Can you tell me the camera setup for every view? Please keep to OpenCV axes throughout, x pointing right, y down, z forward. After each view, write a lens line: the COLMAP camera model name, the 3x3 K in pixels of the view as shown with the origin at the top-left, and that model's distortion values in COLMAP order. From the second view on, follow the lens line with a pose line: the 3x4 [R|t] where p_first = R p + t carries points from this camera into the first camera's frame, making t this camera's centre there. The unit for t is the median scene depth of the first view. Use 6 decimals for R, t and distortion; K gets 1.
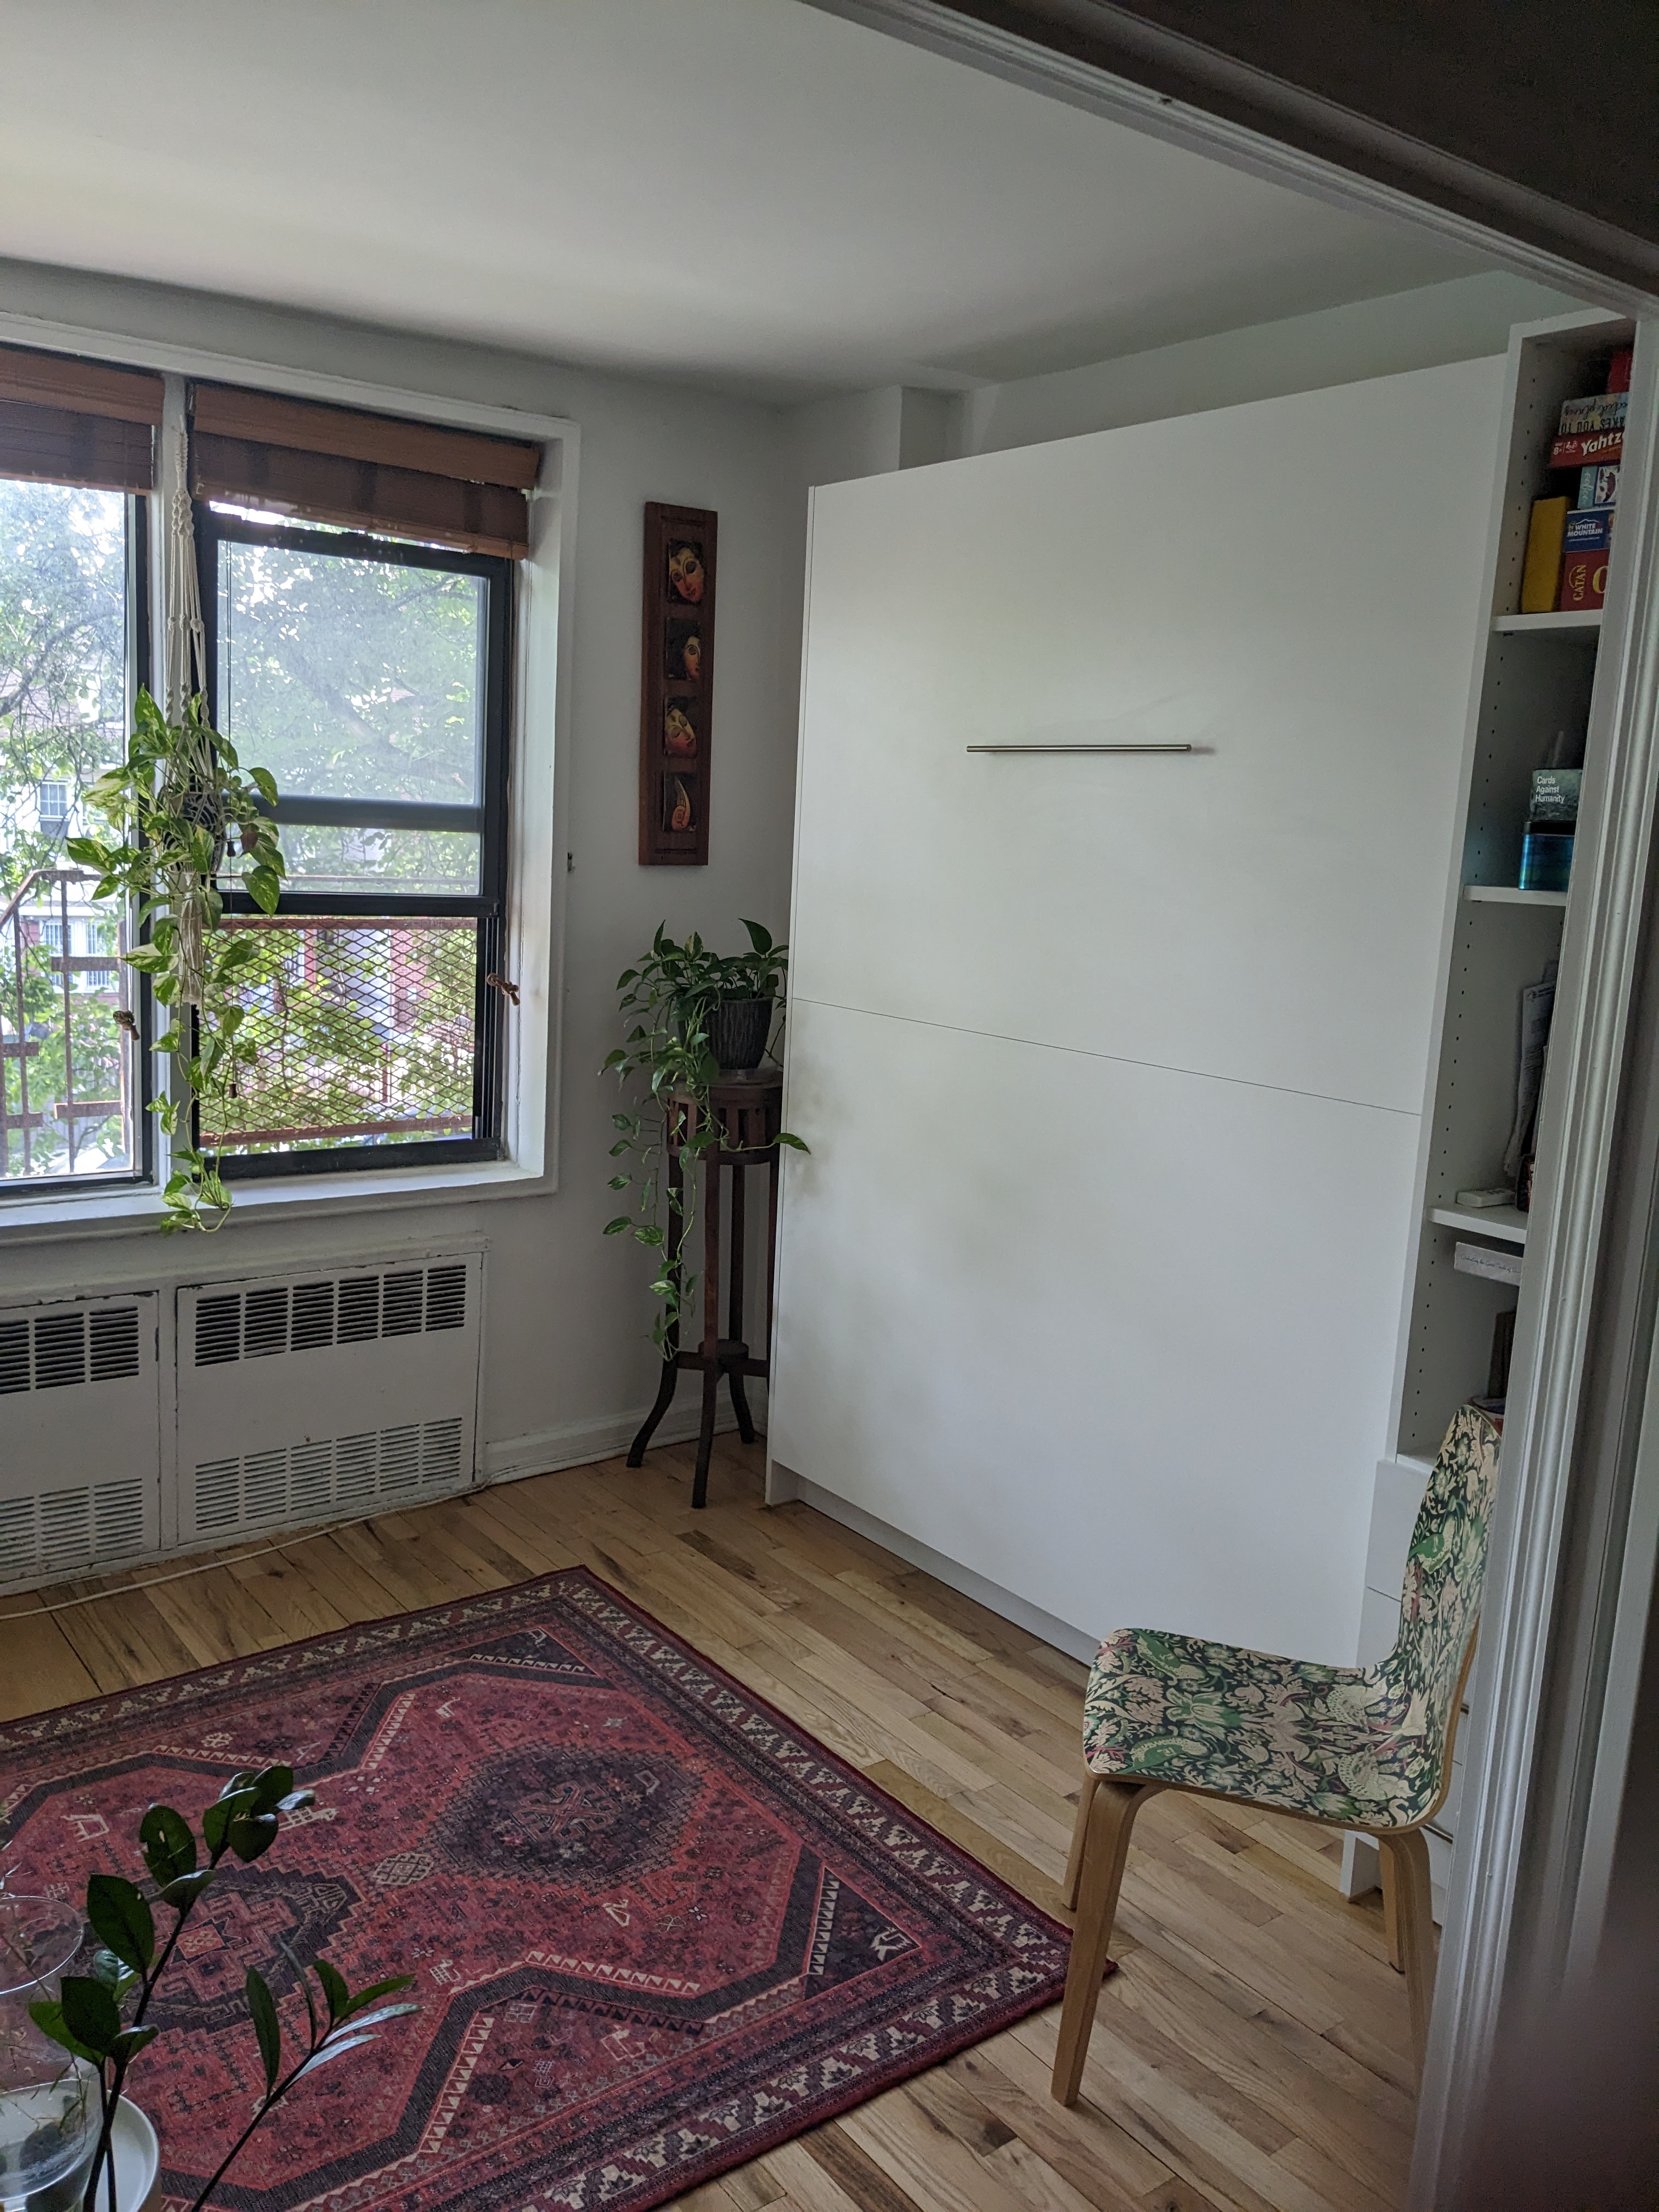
lens RADIAL K [[1752.0, 0, 806.3], [0, 1752.0, 1112.4], [0, 0, 1]] dist [0.031770, -0.028440]
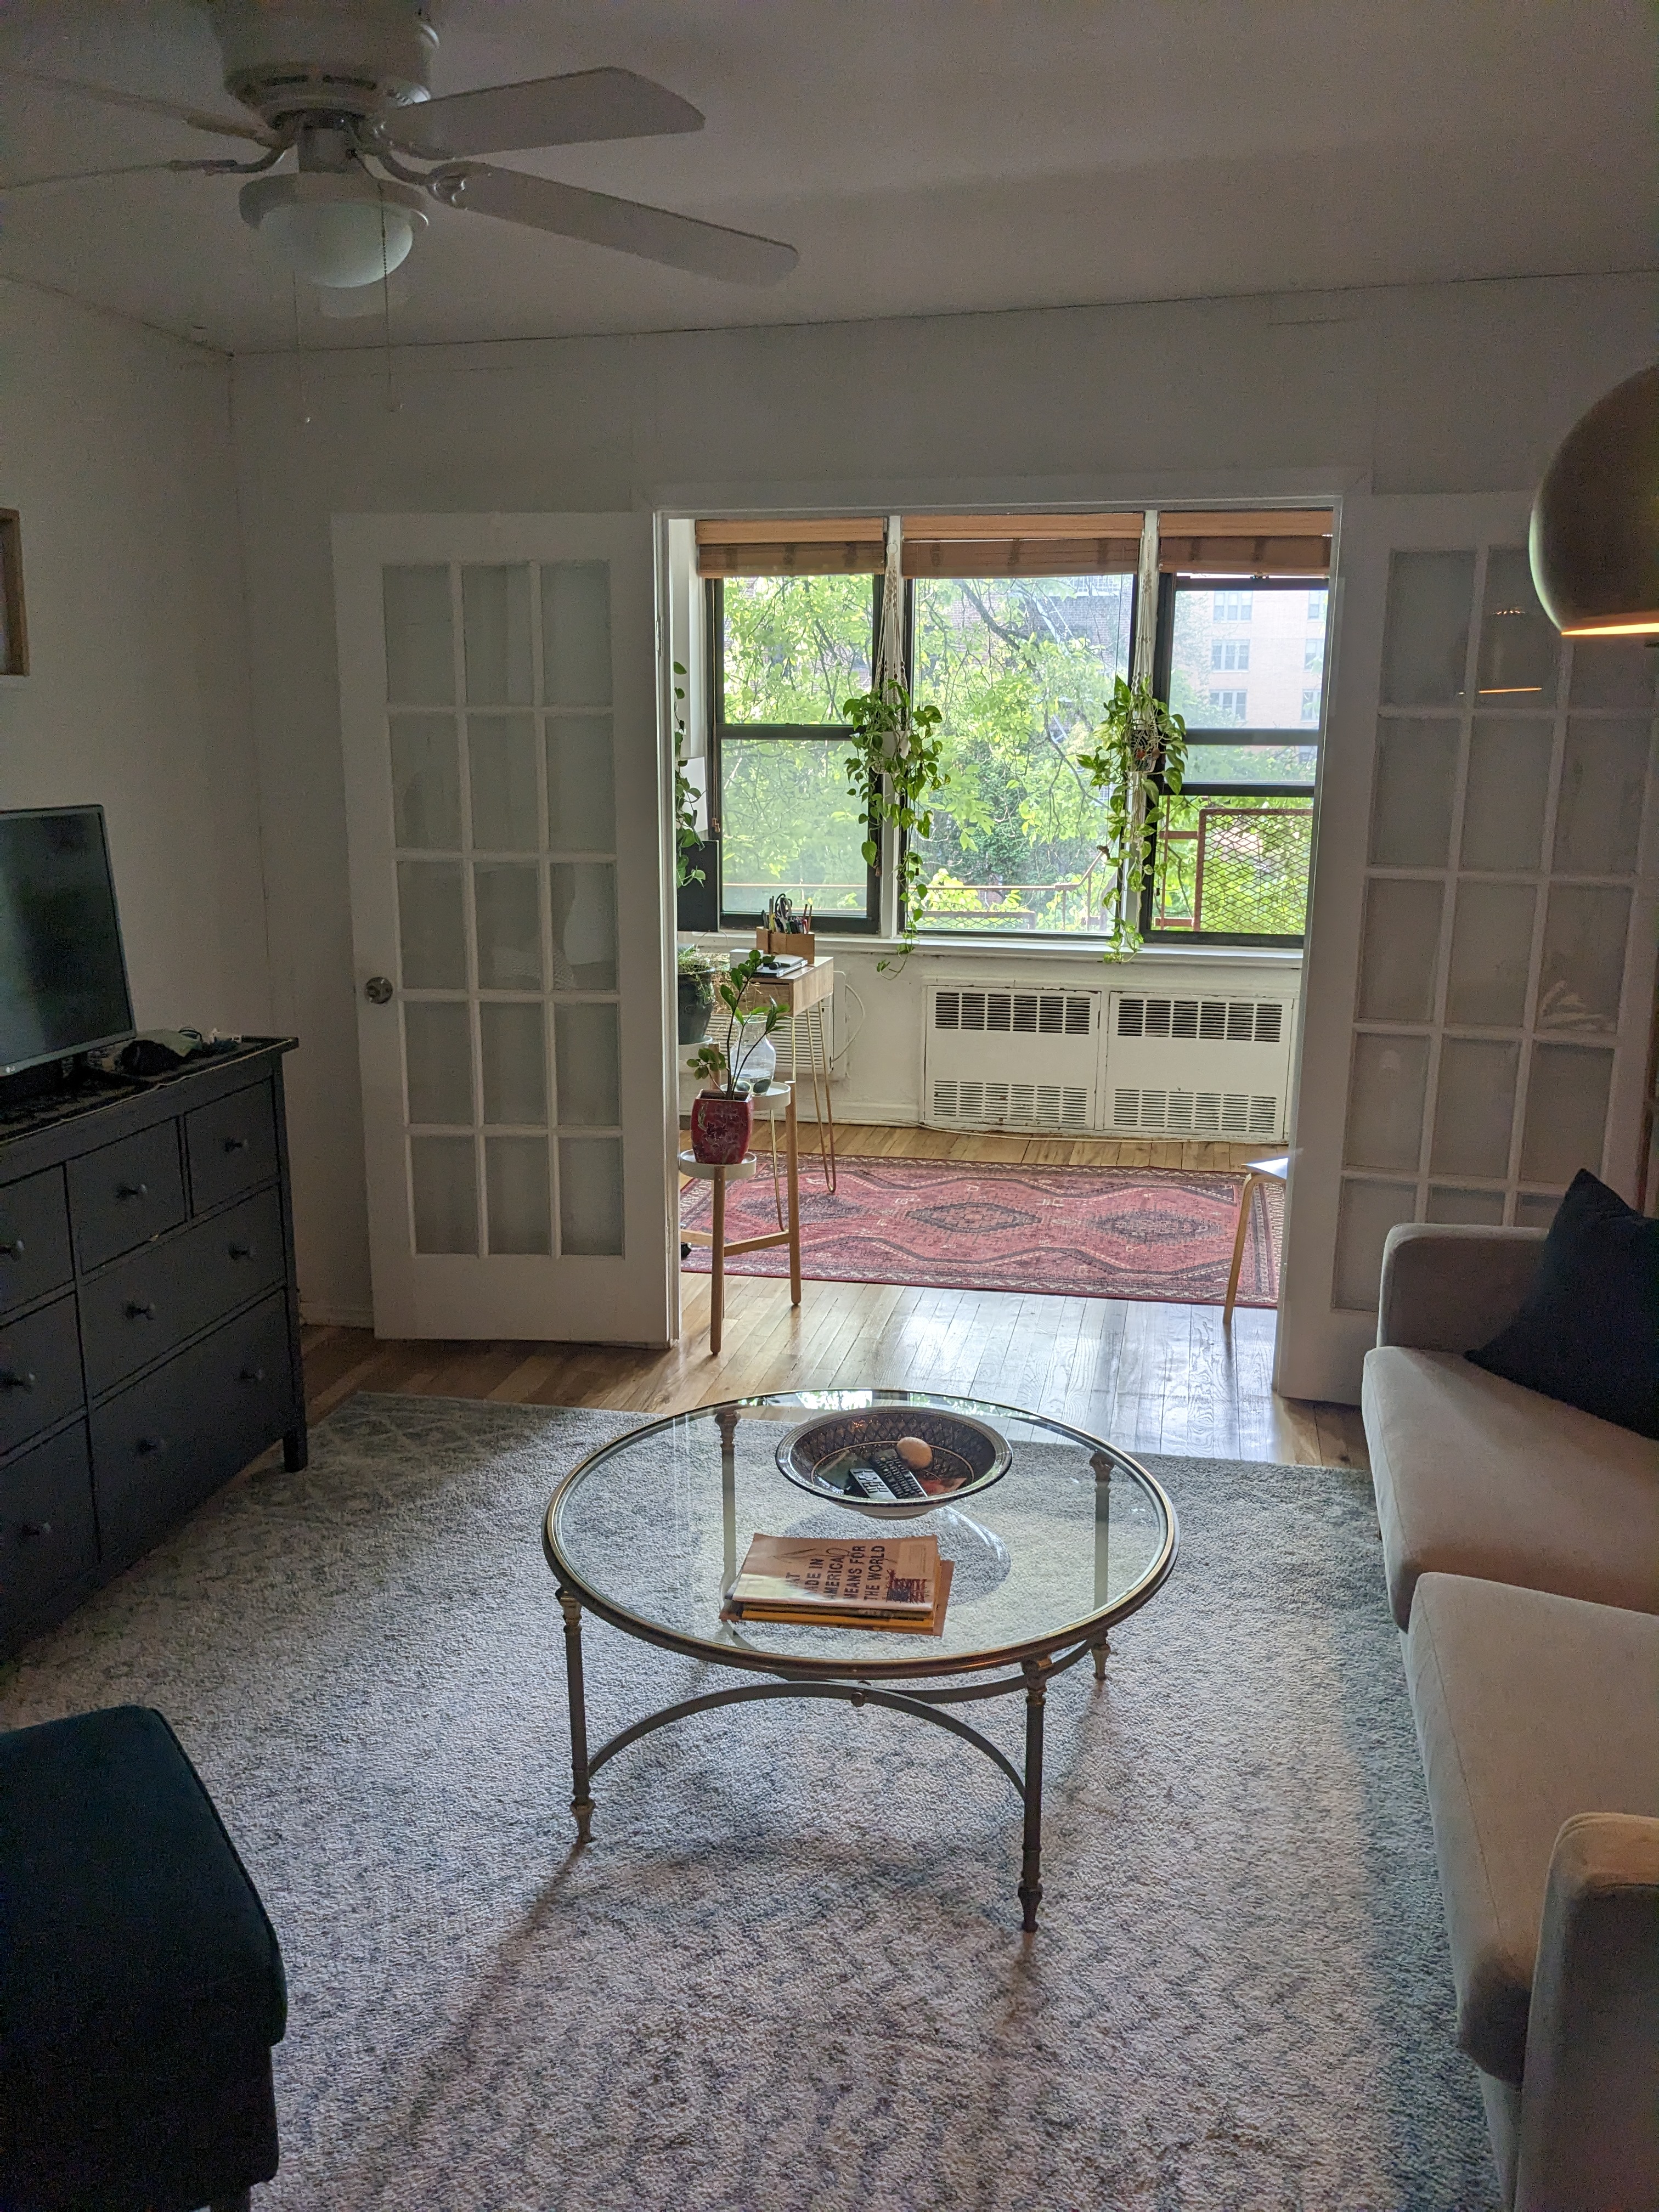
lens RADIAL K [[1752.0, 0, 807.1], [0, 1752.0, 1117.1], [0, 0, 1]] dist [0.031770, -0.028440]
pose [[0.658578, 0.121691, -0.742608, 0.811582], [-0.097677, 0.992313, 0.075986, 0.116022], [0.746146, 0.022493, 0.665402, -0.484709]]
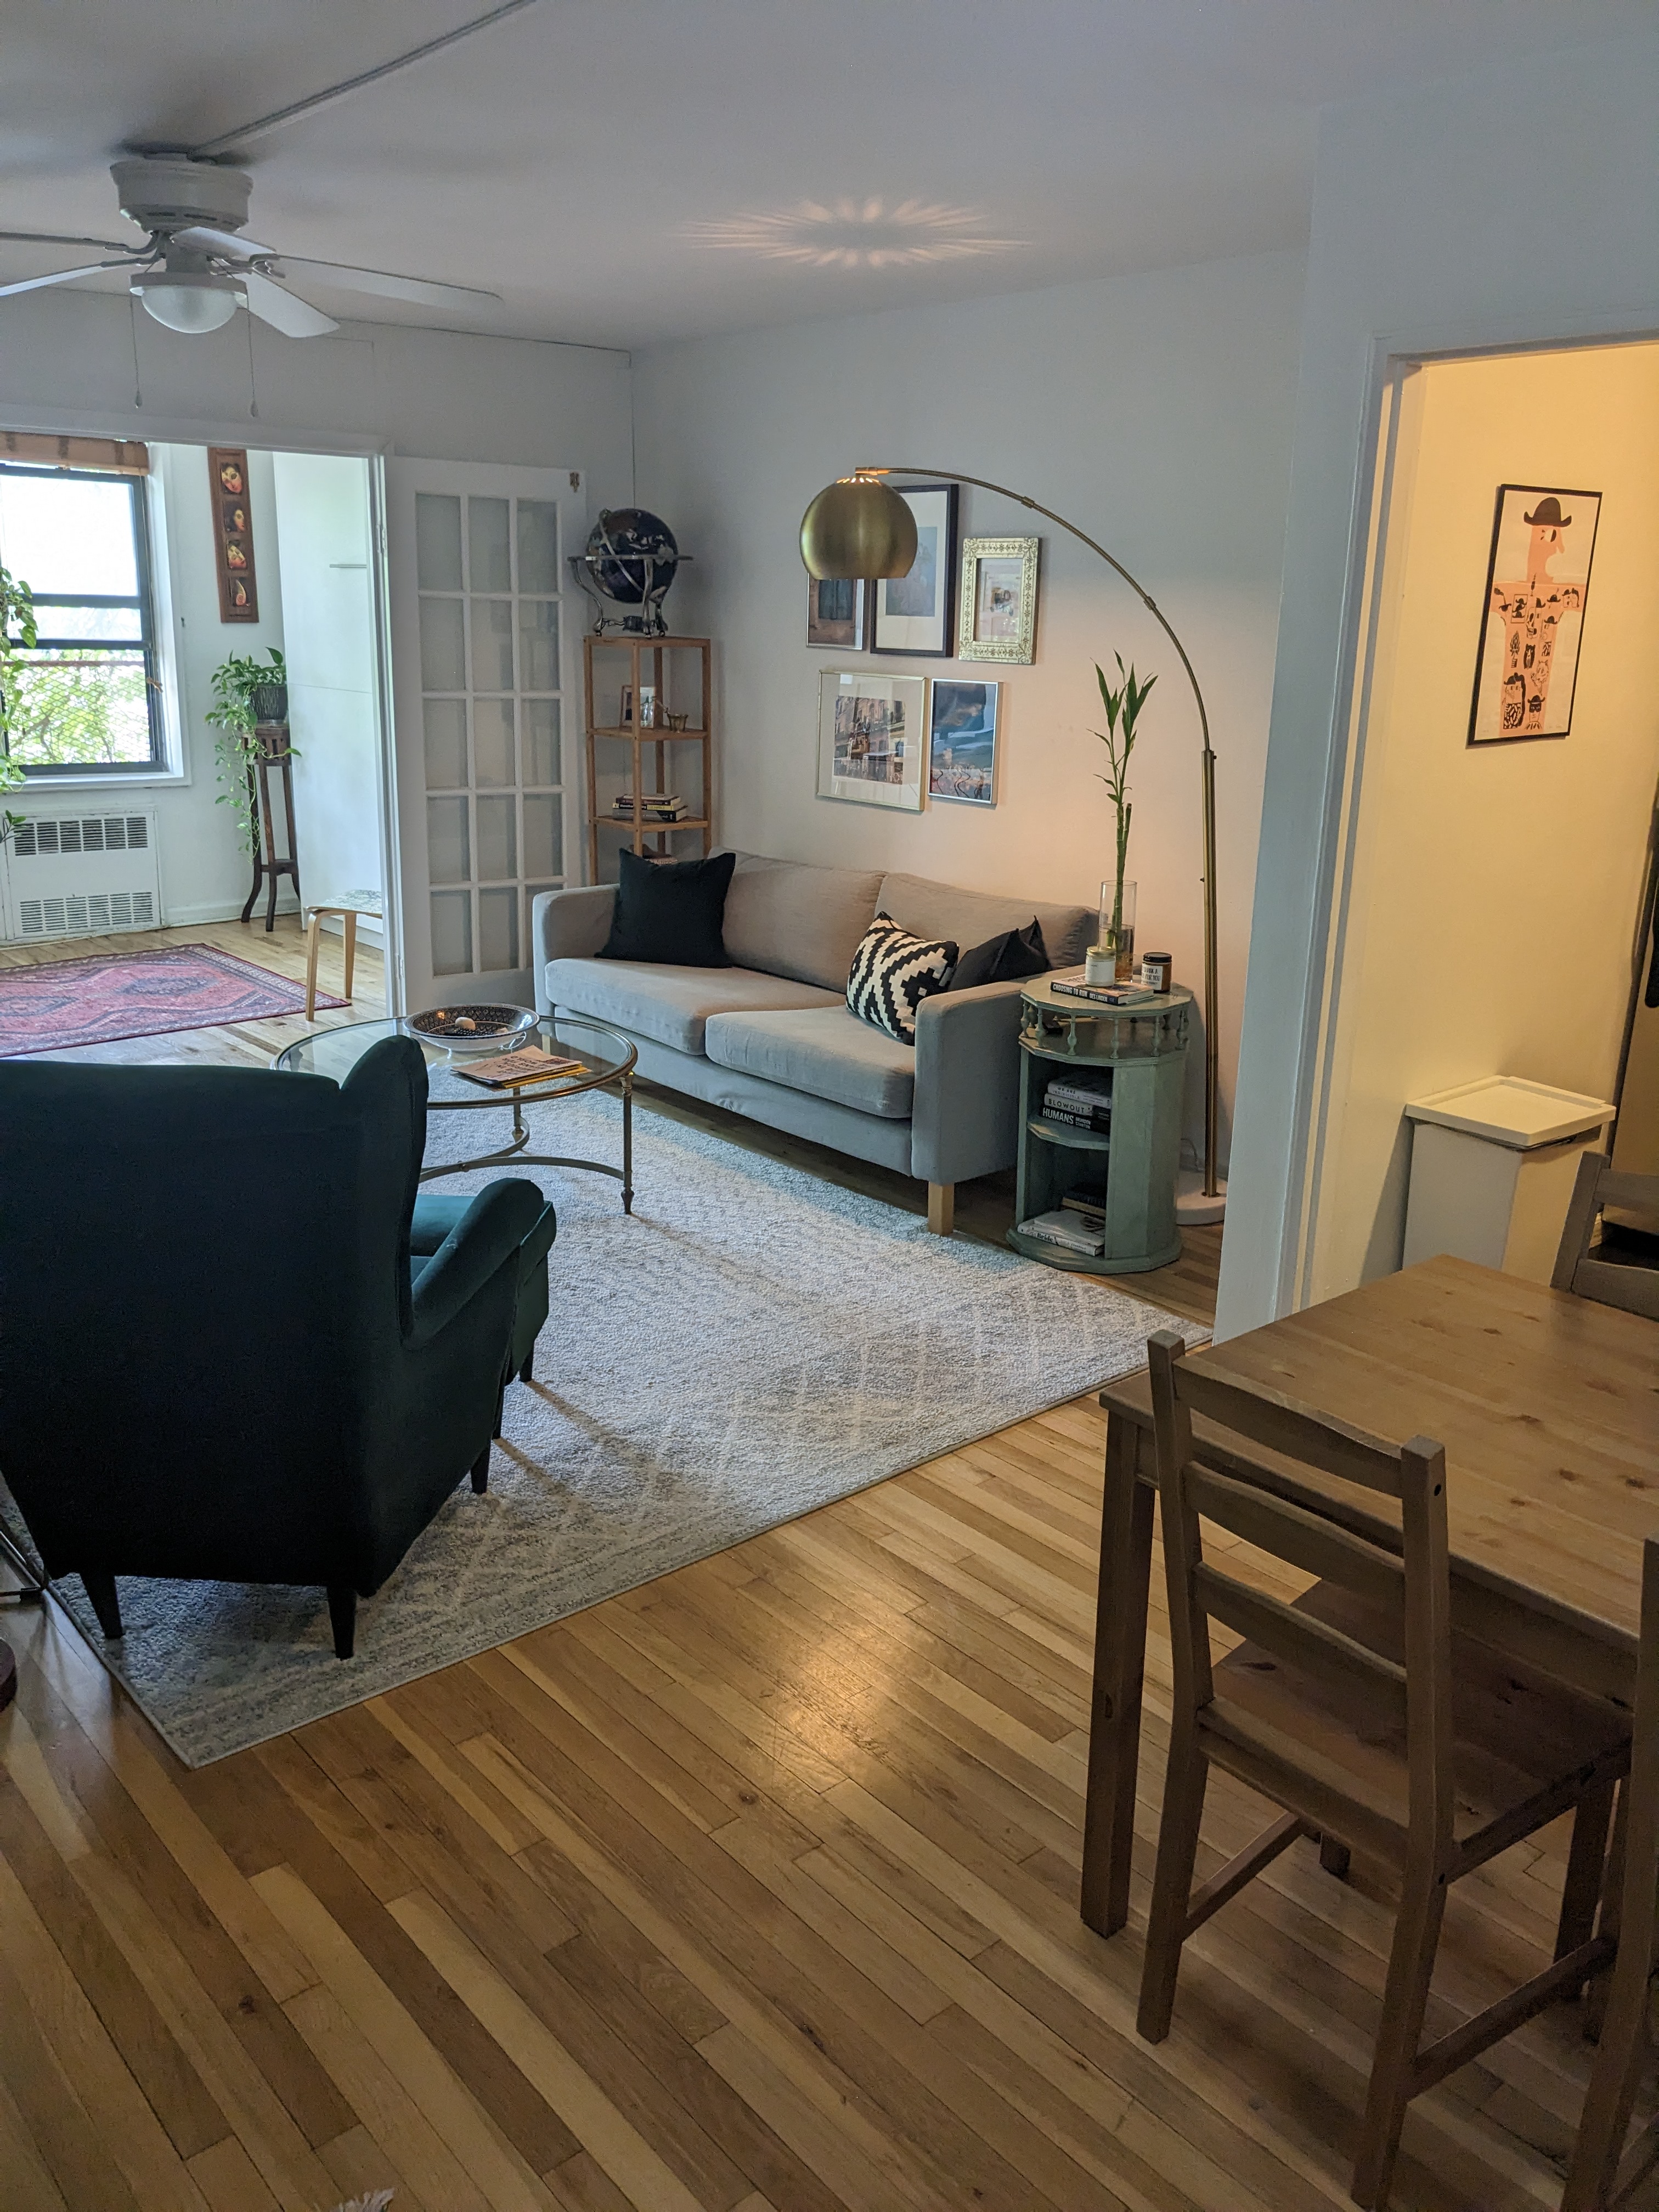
lens RADIAL K [[1752.0, 0, 829.9], [0, 1752.0, 1064.7], [0, 0, 1]] dist [0.031770, -0.028440]
pose [[0.996493, -0.042912, 0.071832, 0.487648], [0.035971, 0.994801, 0.095274, 0.222377], [-0.075547, -0.092356, 0.992856, -1.263407]]
